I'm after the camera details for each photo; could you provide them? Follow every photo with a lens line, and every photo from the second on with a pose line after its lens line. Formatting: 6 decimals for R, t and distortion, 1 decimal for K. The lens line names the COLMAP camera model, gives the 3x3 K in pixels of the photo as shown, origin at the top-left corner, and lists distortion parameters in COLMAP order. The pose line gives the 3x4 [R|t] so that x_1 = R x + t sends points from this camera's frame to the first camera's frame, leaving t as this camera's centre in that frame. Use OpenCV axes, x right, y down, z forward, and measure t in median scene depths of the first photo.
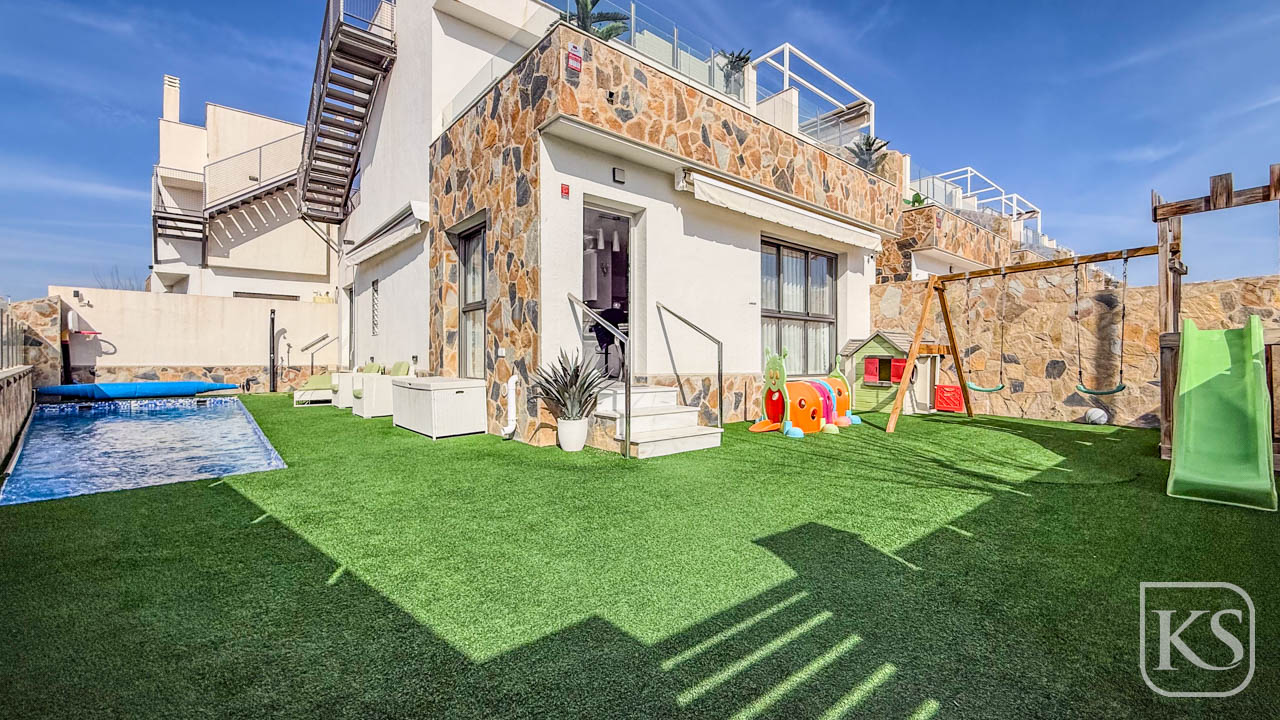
lens RADIAL K [[519.3, 0, 636.7], [0, 519.3, 358.6], [0, 0, 1]] dist [0.000981, 0.000222]
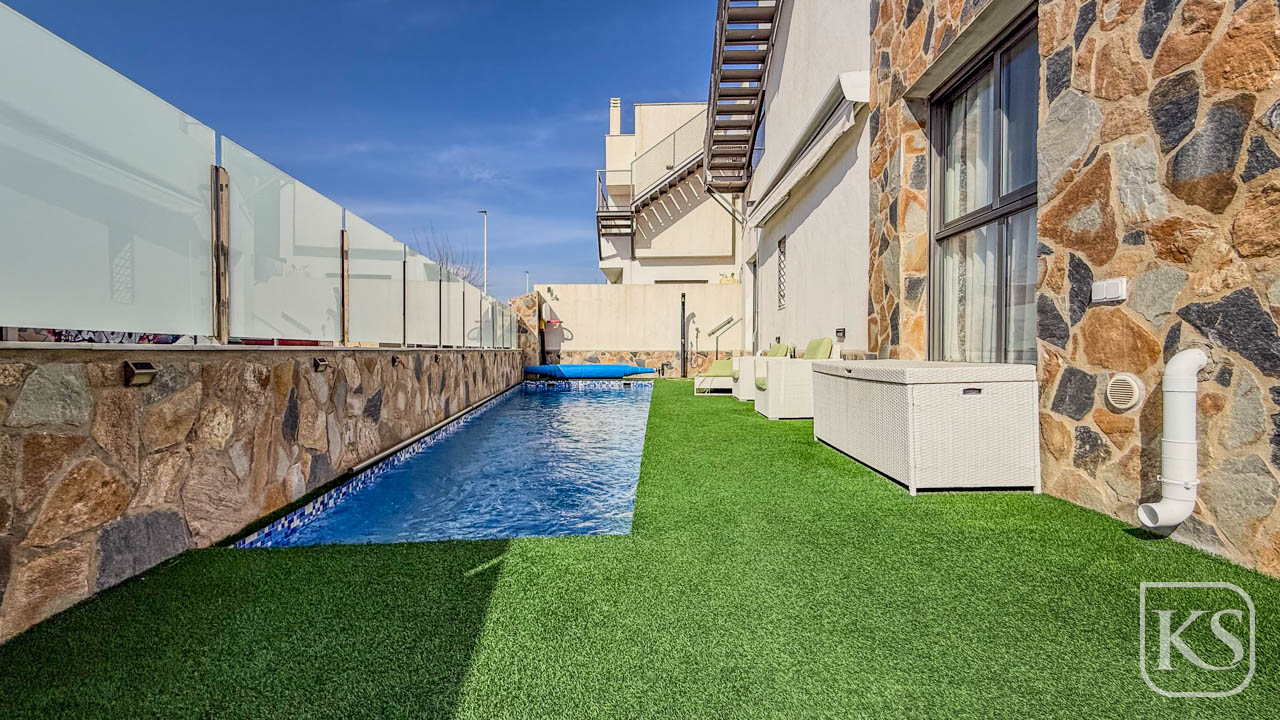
lens RADIAL K [[519.3, 0, 636.7], [0, 519.3, 358.6], [0, 0, 1]] dist [0.000981, 0.000222]
pose [[0.745468, 0.010356, -0.666461, -0.200577], [0.000284, 0.999874, 0.015854, 0.023552], [0.666541, -0.012008, 0.745371, 0.376191]]
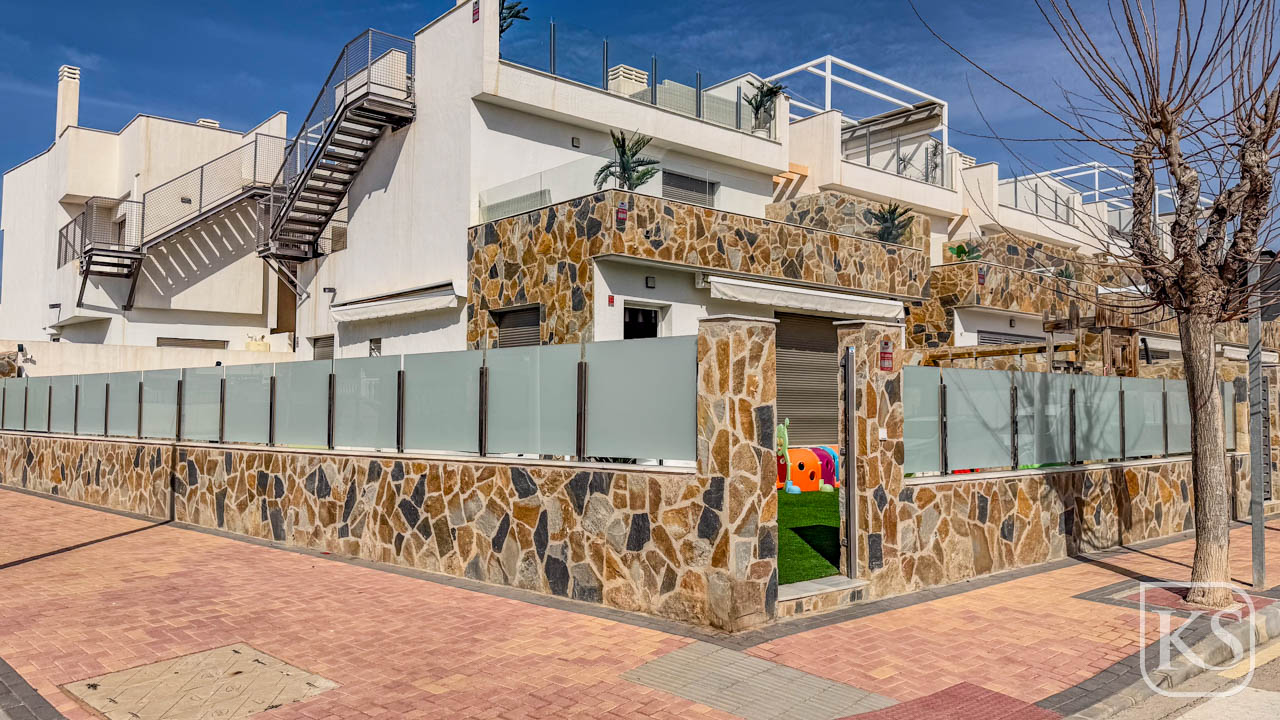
lens RADIAL K [[943.1, 0, 640.0], [0, 943.1, 360.0], [0, 0, 1]] dist [0.044938, -0.000325]
pose [[0.999959, 0.004999, 0.007596, -0.057950], [-0.004589, 0.998578, -0.053120, -0.032974], [-0.007850, 0.053083, 0.998559, -0.961178]]
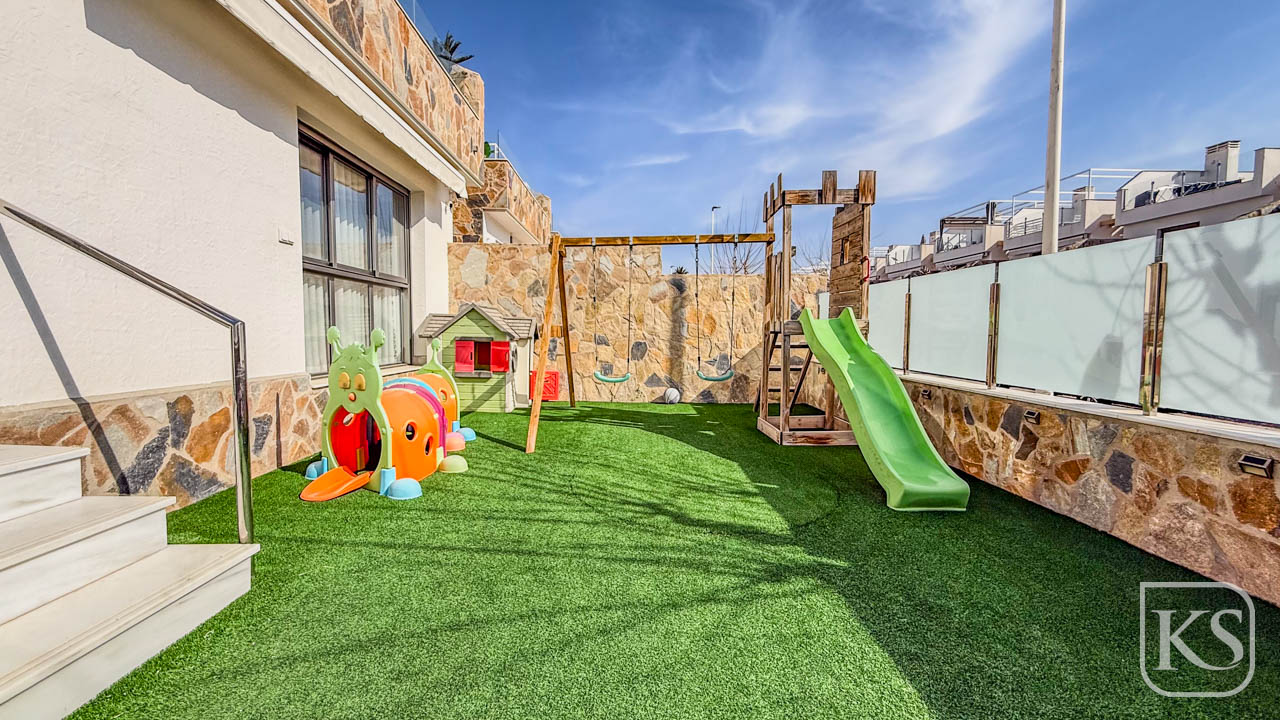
lens RADIAL K [[521.2, 0, 640.0], [0, 521.2, 360.0], [0, 0, 1]] dist [0.000586, 0.000216]
pose [[0.630104, -0.040460, 0.775456, 0.034024], [-0.006388, 0.998338, 0.057279, -0.019093], [-0.776485, -0.041045, 0.628798, 0.370990]]
